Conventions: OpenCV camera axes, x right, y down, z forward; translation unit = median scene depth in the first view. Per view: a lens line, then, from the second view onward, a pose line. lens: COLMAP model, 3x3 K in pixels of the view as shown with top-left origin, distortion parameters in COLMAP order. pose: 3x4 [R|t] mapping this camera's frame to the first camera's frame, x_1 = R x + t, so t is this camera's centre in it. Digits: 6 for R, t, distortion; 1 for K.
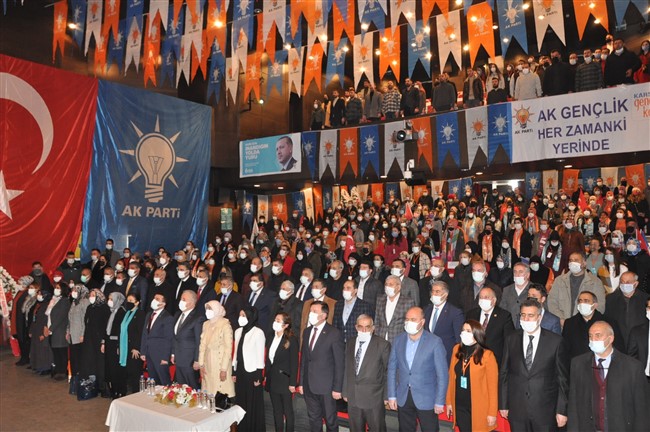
lens RADIAL K [[503.5, 0, 322.0], [0, 503.5, 221.5], [0, 0, 1]] dist [-0.142395, 0.097407]
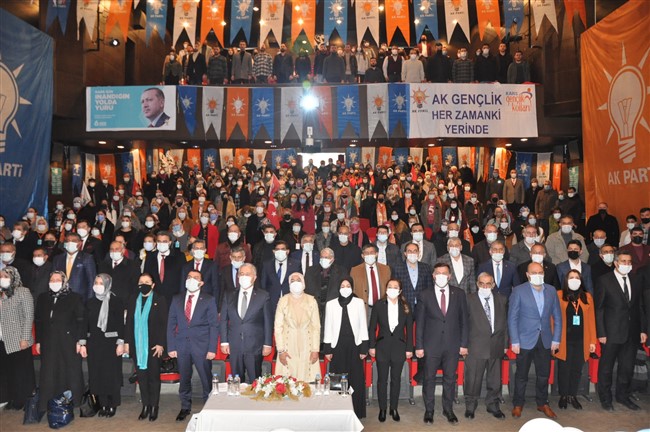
lens RADIAL K [[503.5, 0, 323.2], [0, 503.5, 217.4], [0, 0, 1]] dist [-0.142395, 0.097407]
pose [[0.839383, -0.003814, 0.543527, -0.419559], [-0.023291, 0.998805, 0.042977, 0.016784], [-0.543041, -0.048733, 0.838291, 0.162606]]
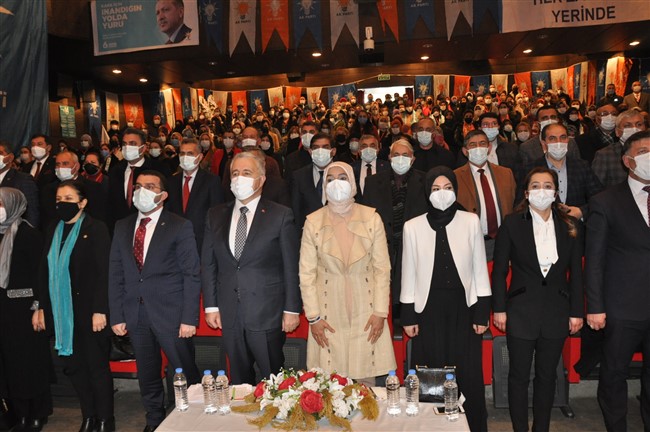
lens RADIAL K [[503.5, 0, 326.2], [0, 503.5, 217.3], [0, 0, 1]] dist [-0.142395, 0.097407]
pose [[0.900810, -0.067240, 0.428976, -0.270946], [0.023485, 0.994036, 0.106494, 0.102235], [-0.433578, -0.085856, 0.897017, 0.395107]]
